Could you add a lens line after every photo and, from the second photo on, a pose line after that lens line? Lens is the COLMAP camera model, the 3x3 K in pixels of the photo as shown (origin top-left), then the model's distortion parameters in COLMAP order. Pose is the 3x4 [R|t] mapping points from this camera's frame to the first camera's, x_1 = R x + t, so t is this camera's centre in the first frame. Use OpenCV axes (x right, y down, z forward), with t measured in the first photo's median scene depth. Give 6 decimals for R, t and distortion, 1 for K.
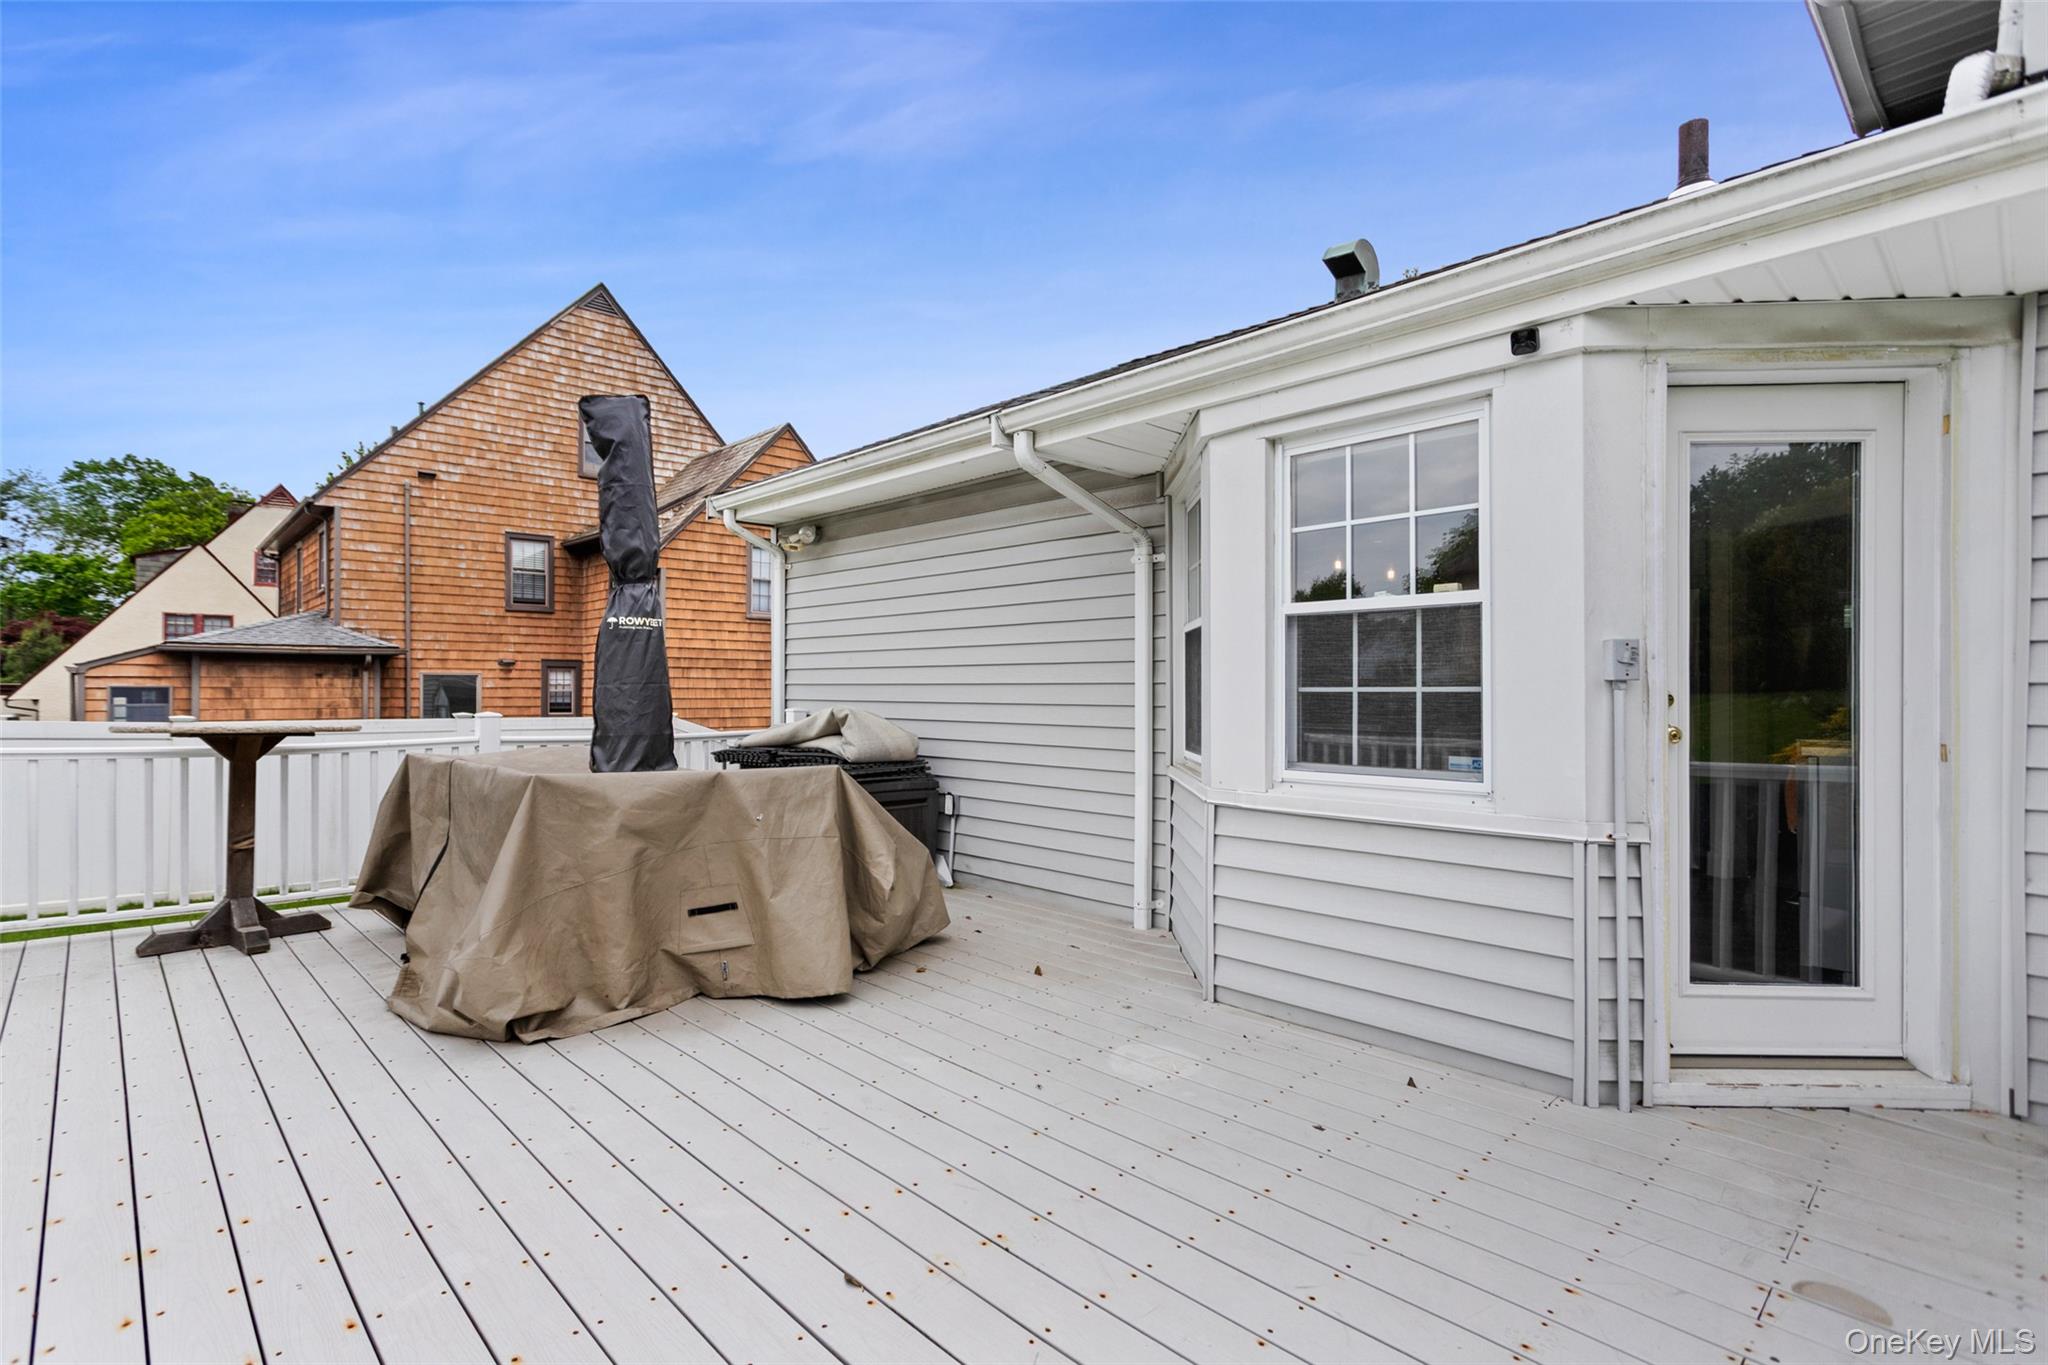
lens RADIAL K [[979.8, 0, 989.8], [0, 979.8, 693.8], [0, 0, 1]] dist [0.000106, 0.000079]
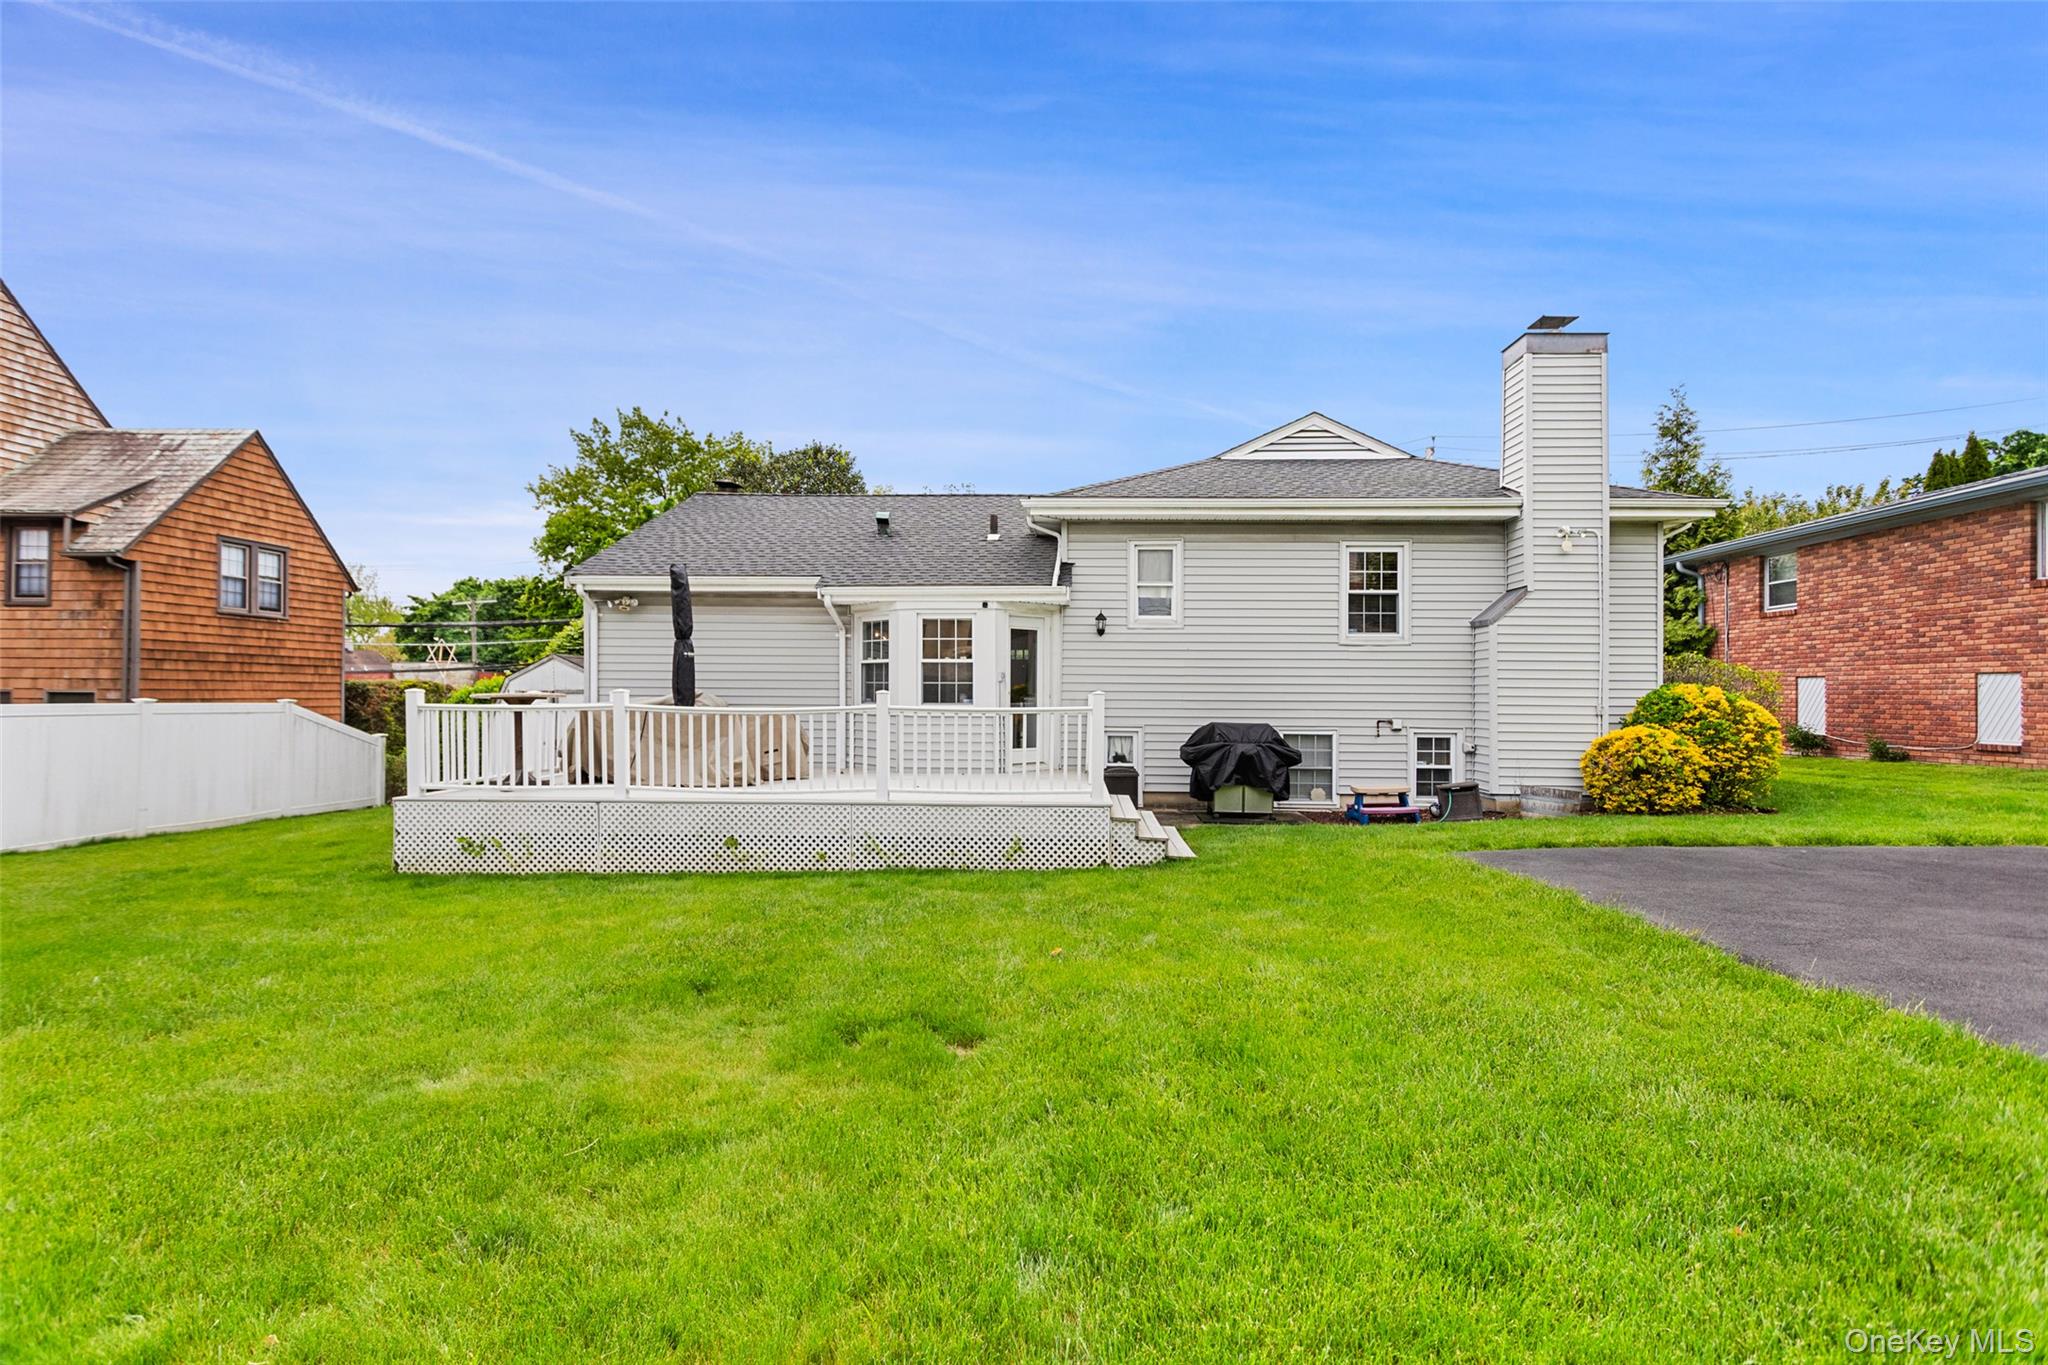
lens RADIAL K [[969.8, 0, 1024.0], [0, 969.8, 682.5], [0, 0, 1]] dist [0.005511, 0.000740]
pose [[0.713573, 0.012551, 0.700468, -0.368632], [-0.003359, 0.999889, -0.014494, 0.008817], [-0.700573, 0.007990, 0.713536, -0.346714]]
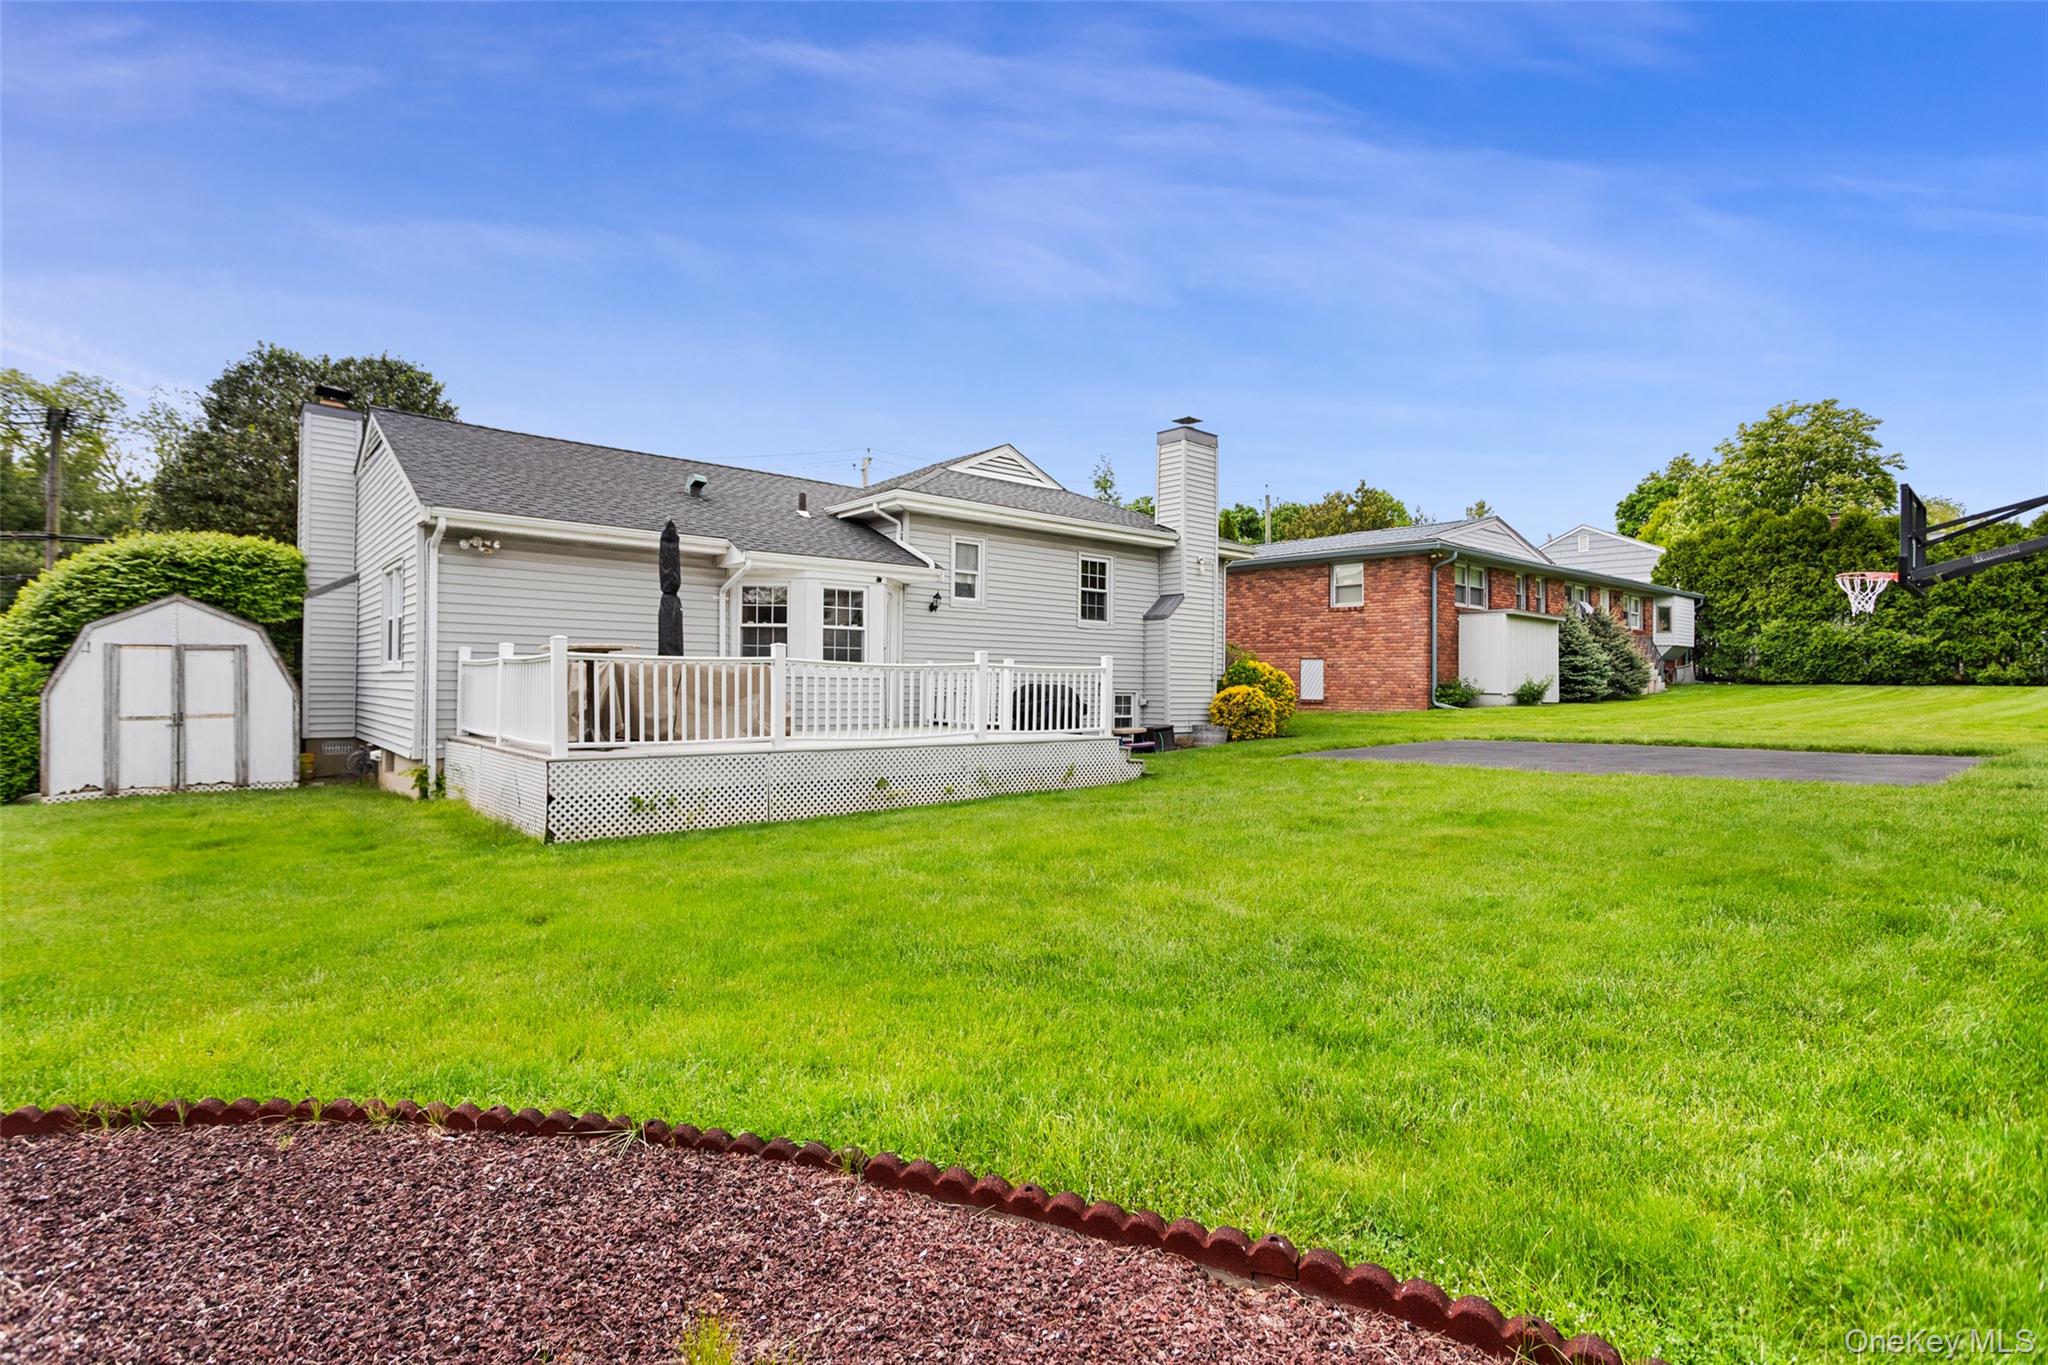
lens RADIAL K [[969.0, 0, 1022.0], [0, 969.0, 662.0], [0, 0, 1]] dist [0.004340, 0.000961]
pose [[0.069216, 0.021737, 0.997365, -0.668286], [-0.009209, 0.999734, -0.021149, 0.025050], [-0.997559, -0.007721, 0.069398, -0.013096]]
